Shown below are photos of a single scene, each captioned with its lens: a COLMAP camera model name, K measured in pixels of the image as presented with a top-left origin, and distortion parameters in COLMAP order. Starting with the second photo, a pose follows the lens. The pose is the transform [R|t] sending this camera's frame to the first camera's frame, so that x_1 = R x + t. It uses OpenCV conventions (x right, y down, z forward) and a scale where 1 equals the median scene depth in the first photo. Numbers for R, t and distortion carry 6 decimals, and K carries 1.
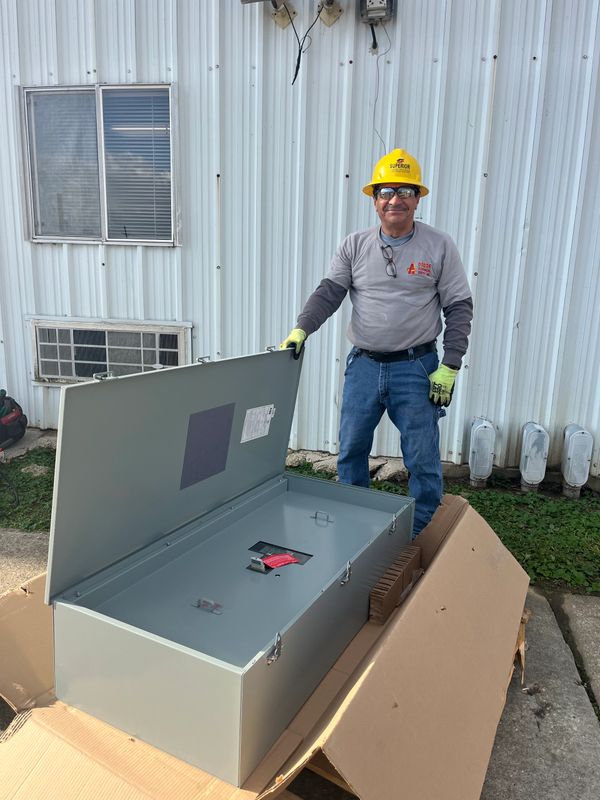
lens RADIAL K [[607.3, 0, 295.9], [0, 607.3, 380.3], [0, 0, 1]] dist [0.043437, -0.002440]
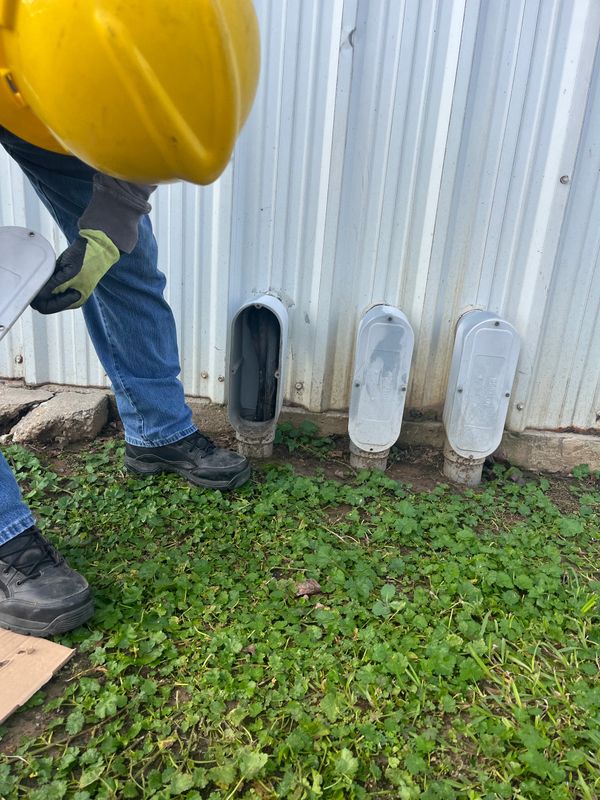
lens RADIAL K [[607.3, 0, 295.9], [0, 607.3, 380.3], [0, 0, 1]] dist [0.043437, -0.002440]
pose [[0.993983, 0.013755, 0.108664, 0.287072], [-0.024302, 0.995051, 0.096346, 0.083159], [-0.106802, -0.098407, 0.989399, 0.600539]]
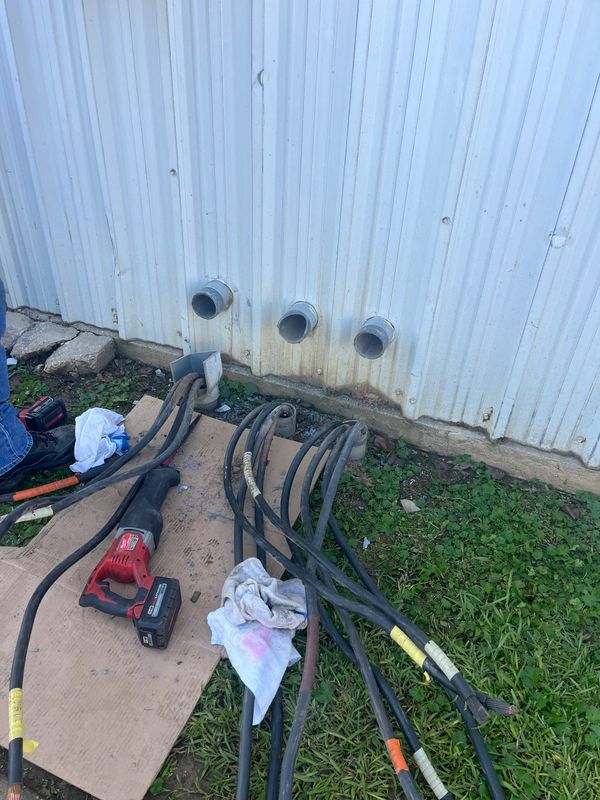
lens RADIAL K [[607.3, 0, 295.9], [0, 607.3, 380.3], [0, 0, 1]] dist [0.043437, -0.002440]
pose [[0.976343, 0.130719, -0.172238, 0.481066], [-0.055401, 0.921210, 0.385101, -0.062449], [0.209008, -0.366449, 0.906659, 0.543002]]
